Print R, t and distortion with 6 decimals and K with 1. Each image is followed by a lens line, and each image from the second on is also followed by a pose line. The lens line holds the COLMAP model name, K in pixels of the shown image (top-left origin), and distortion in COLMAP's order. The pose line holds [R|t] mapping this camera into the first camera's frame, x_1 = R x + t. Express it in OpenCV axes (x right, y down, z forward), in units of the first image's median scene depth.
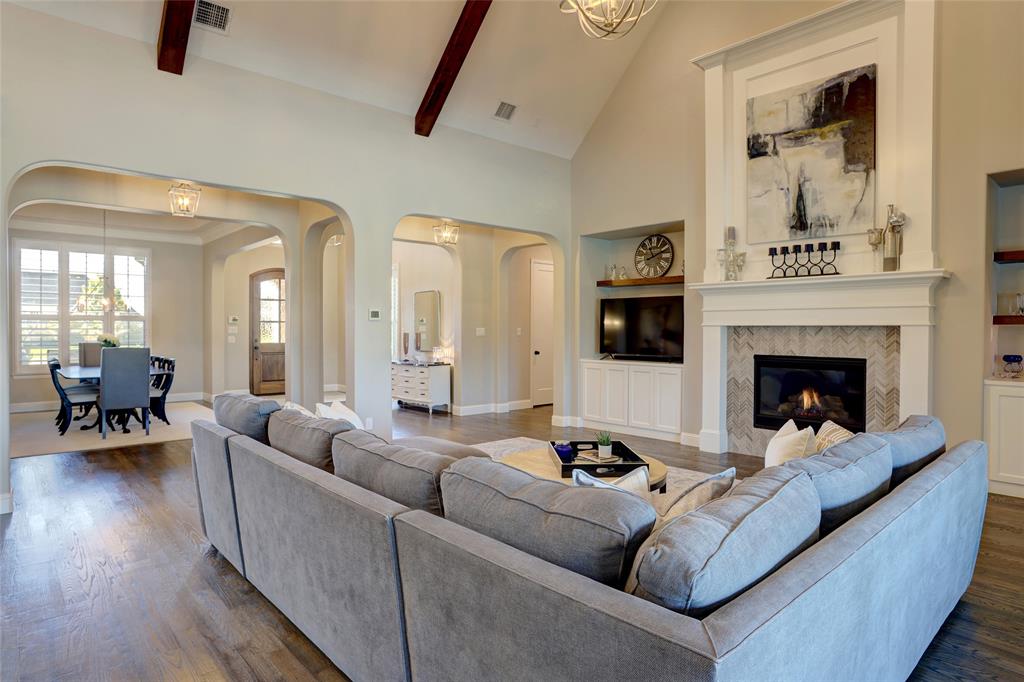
lens RADIAL K [[585.7, 0, 508.6], [0, 585.7, 336.1], [0, 0, 1]] dist [-0.063658, 0.038772]
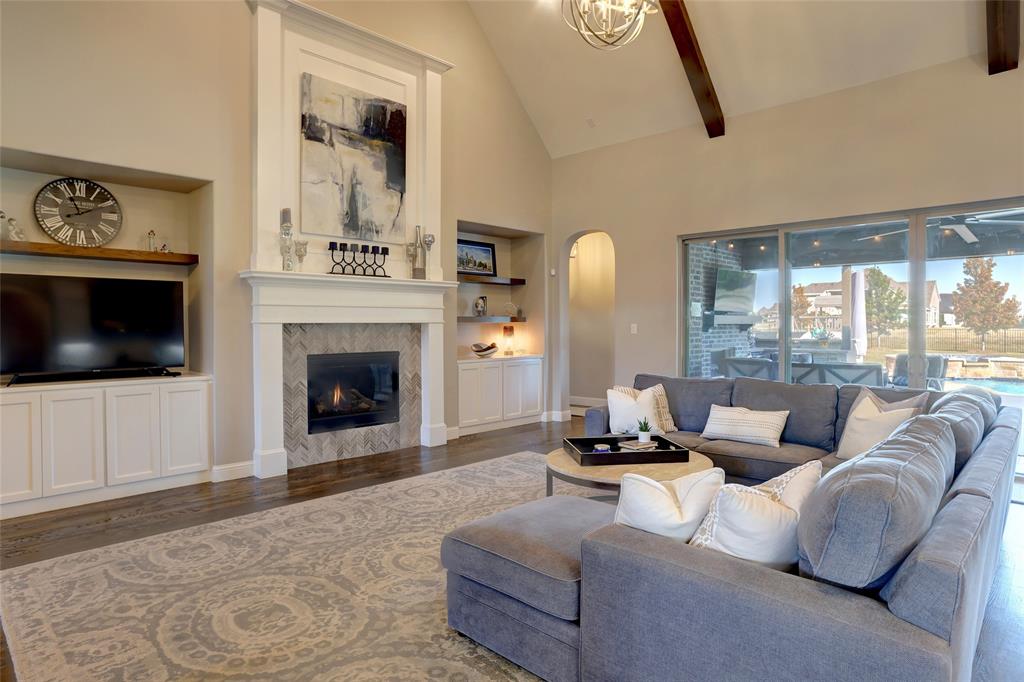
lens RADIAL K [[585.7, 0, 512.0], [0, 585.7, 335.2], [0, 0, 1]] dist [-0.063658, 0.038772]
pose [[-0.072609, -0.018138, 0.997196, -0.539293], [0.018194, 0.999644, 0.019507, -0.011220], [-0.997195, 0.019559, -0.072253, 0.783479]]
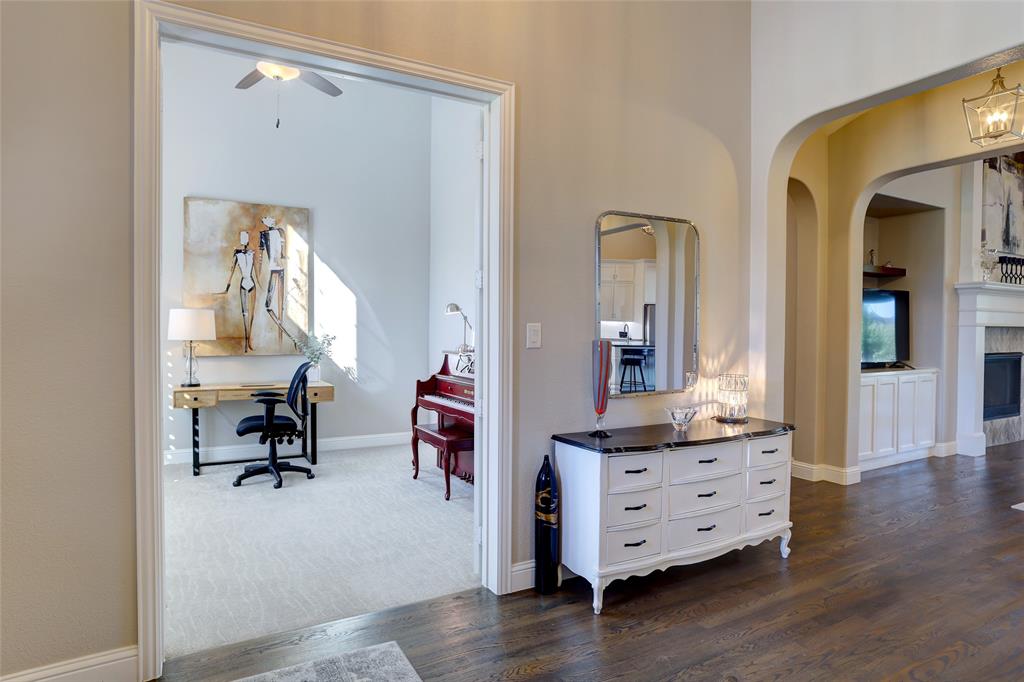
lens RADIAL K [[585.7, 0, 510.7], [0, 585.7, 336.2], [0, 0, 1]] dist [-0.063658, 0.038772]
pose [[0.215274, -0.018772, 0.976373, -0.827459], [0.005915, 0.999822, 0.017919, -0.024723], [-0.976536, 0.001918, 0.215347, 1.704329]]
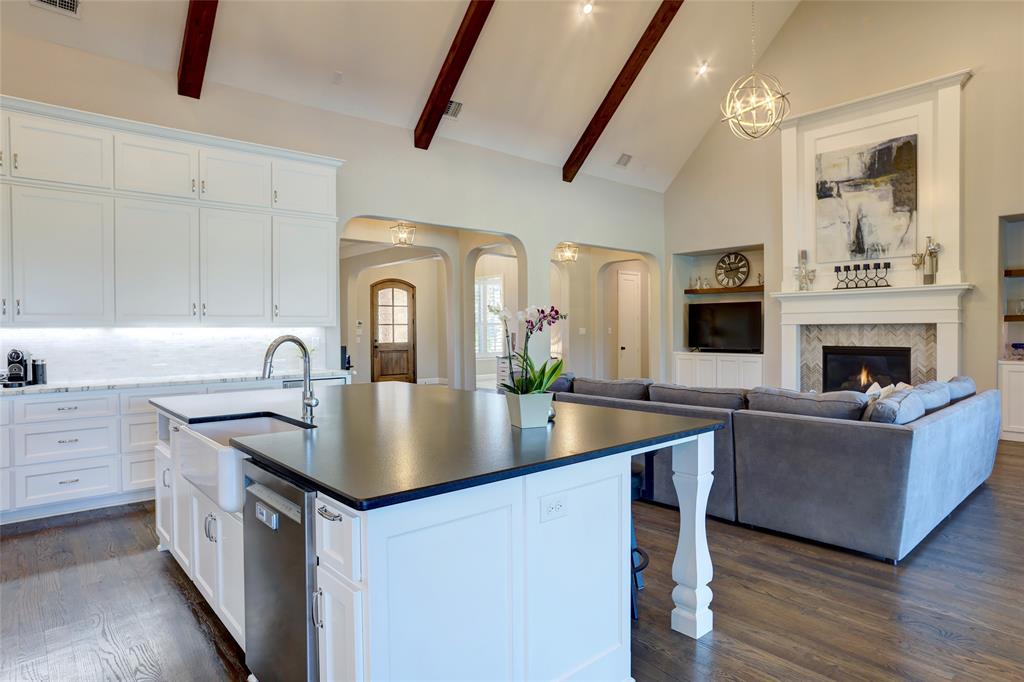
lens RADIAL K [[585.7, 0, 505.7], [0, 585.7, 337.3], [0, 0, 1]] dist [-0.063658, 0.038772]
pose [[0.999833, -0.009082, -0.015864, -0.299653], [0.009093, 0.999958, 0.000573, 0.005204], [0.015858, -0.000717, 0.999874, -0.357017]]
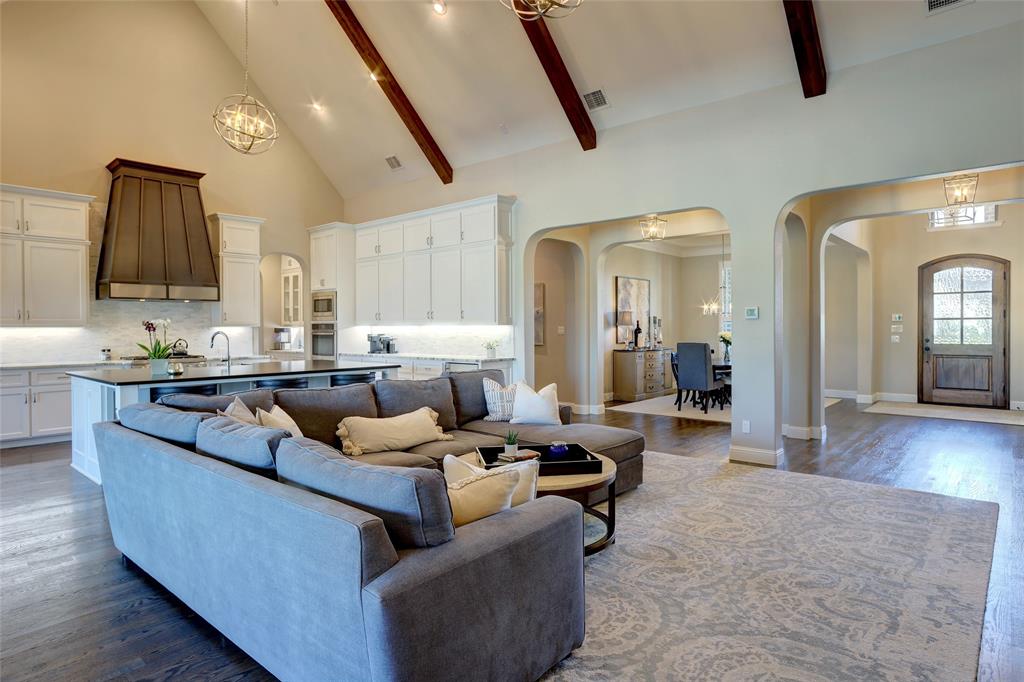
lens RADIAL K [[585.7, 0, 514.3], [0, 585.7, 336.0], [0, 0, 1]] dist [-0.063658, 0.038772]
pose [[0.119145, 0.010529, -0.992821, 0.697957], [-0.008659, 0.999917, 0.009565, -0.003622], [0.992839, 0.007458, 0.119226, 0.531518]]
